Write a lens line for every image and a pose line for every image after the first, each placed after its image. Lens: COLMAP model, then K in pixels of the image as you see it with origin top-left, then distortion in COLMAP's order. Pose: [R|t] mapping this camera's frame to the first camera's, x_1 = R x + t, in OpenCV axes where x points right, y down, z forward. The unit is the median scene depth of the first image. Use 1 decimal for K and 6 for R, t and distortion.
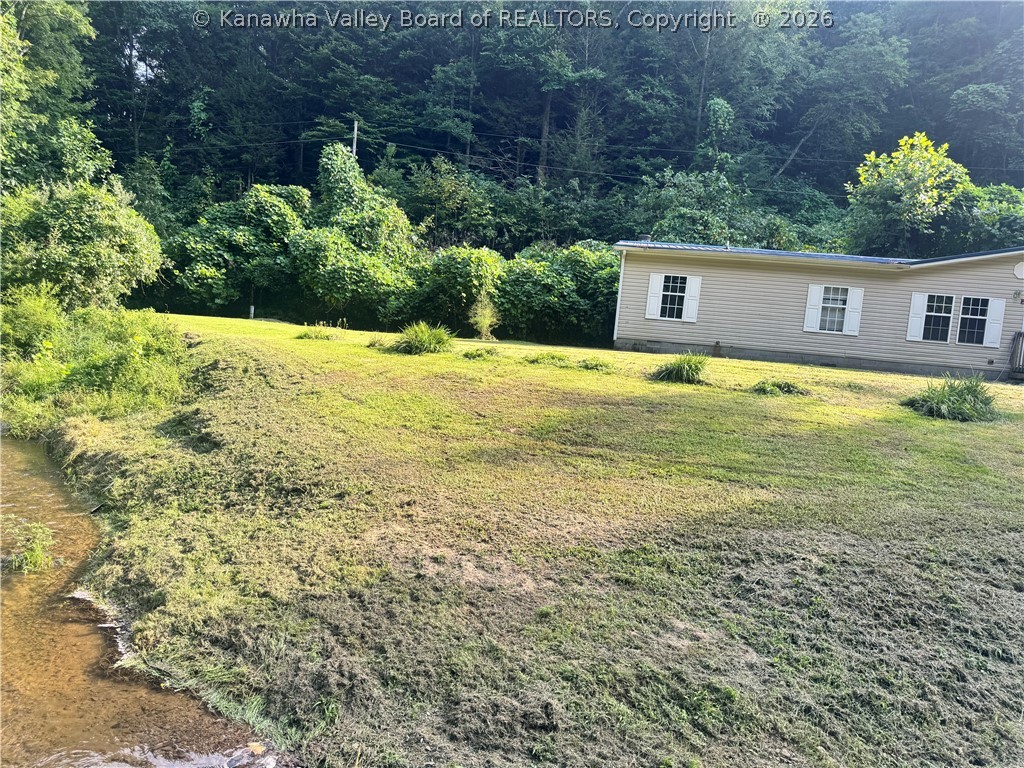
lens RADIAL K [[735.9, 0, 512.1], [0, 735.9, 382.8], [0, 0, 1]] dist [0.023523, -0.012191]
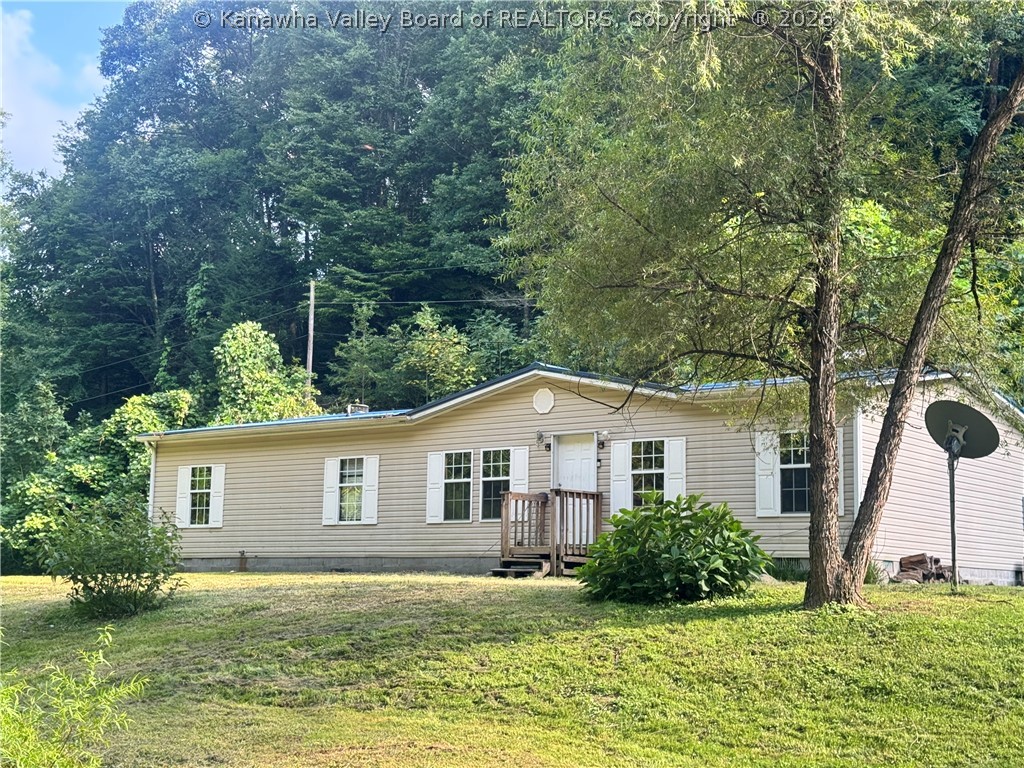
lens RADIAL K [[1455.5, 0, 511.6], [0, 1455.5, 384.3], [0, 0, 1]] dist [-0.020538, 0.000000]
pose [[0.888212, -0.141336, -0.437153, 1.146140], [0.040059, 0.971706, -0.232771, 0.124834], [0.457684, 0.189238, 0.868743, -0.131199]]
